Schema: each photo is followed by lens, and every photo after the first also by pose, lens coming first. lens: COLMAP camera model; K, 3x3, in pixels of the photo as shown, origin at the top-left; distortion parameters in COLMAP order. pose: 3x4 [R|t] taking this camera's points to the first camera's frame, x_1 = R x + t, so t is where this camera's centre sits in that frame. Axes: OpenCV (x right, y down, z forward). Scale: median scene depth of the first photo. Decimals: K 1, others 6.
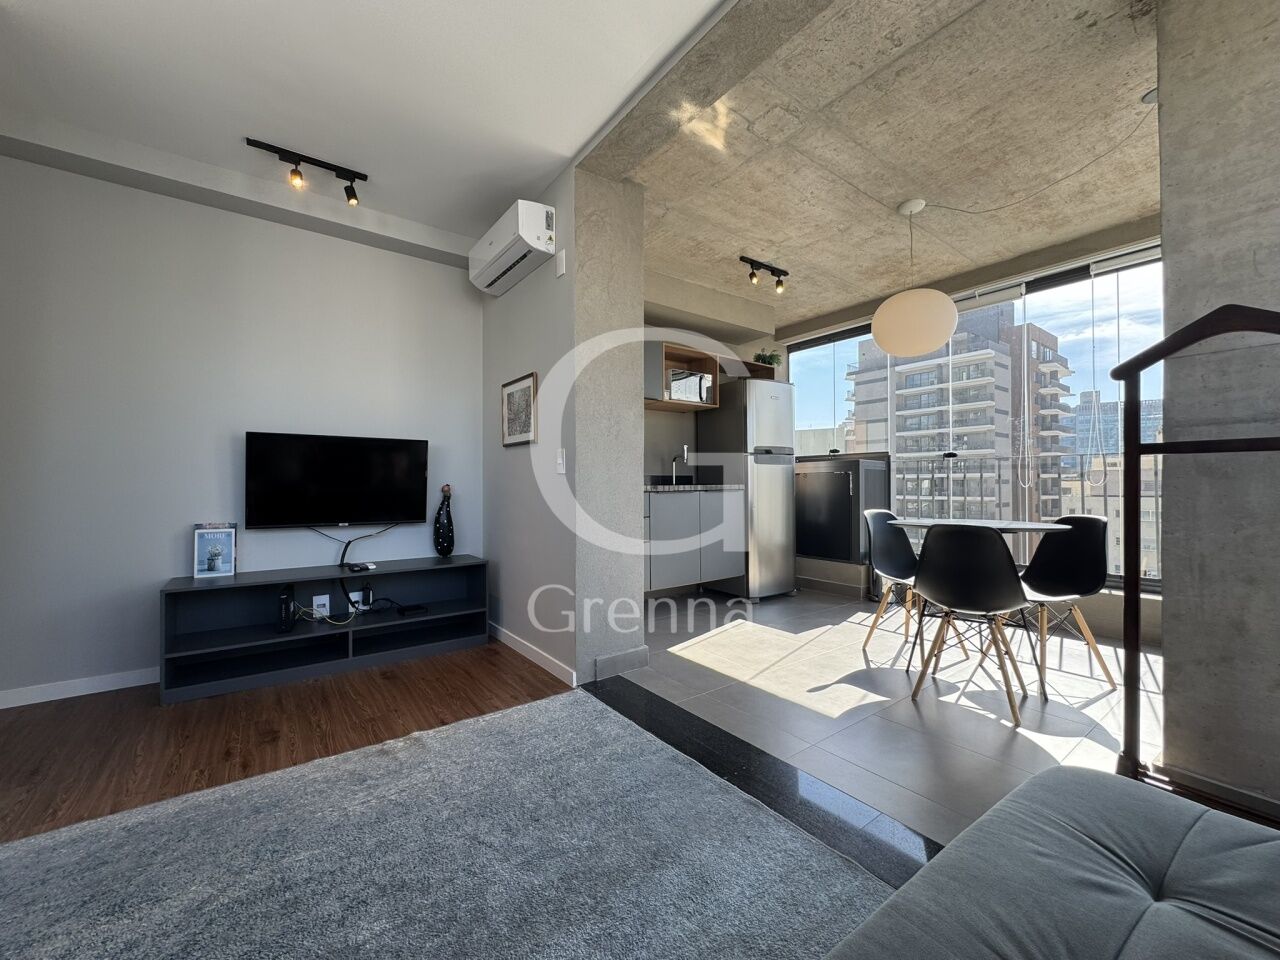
lens RADIAL K [[513.8, 0, 638.5], [0, 513.8, 479.2], [0, 0, 1]] dist [-0.003259, 0.000090]
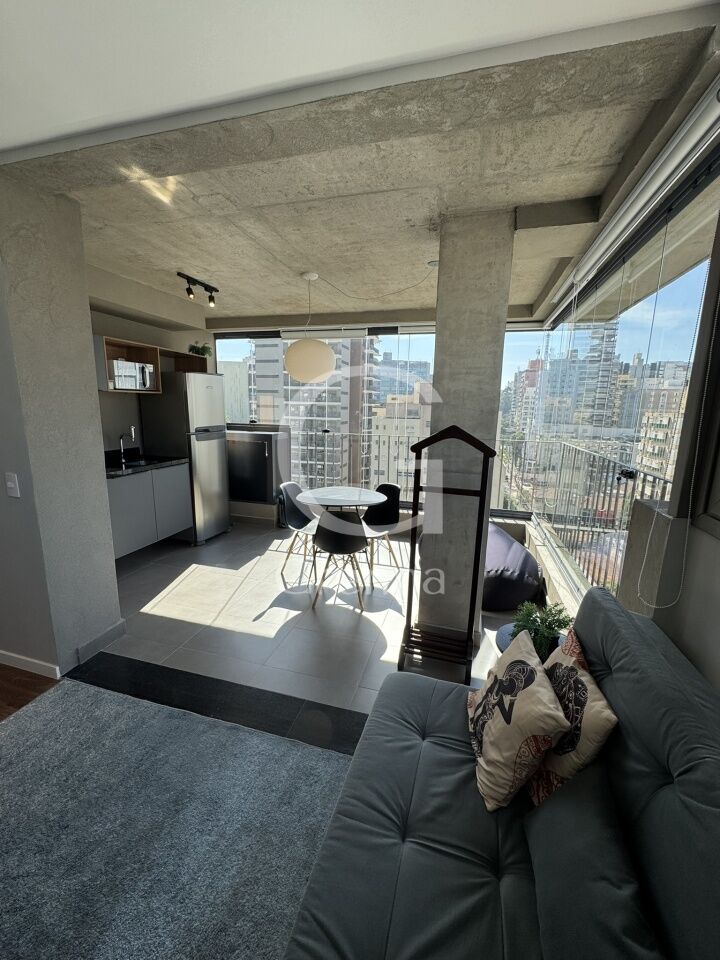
lens RADIAL K [[385.4, 0, 362.7], [0, 385.4, 482.3], [0, 0, 1]] dist [-0.003259, 0.000090]
pose [[0.786927, -0.095359, 0.609633, -0.065705], [-0.031169, 0.980582, 0.193616, -0.201644], [-0.616259, -0.171363, 0.768674, -0.013599]]
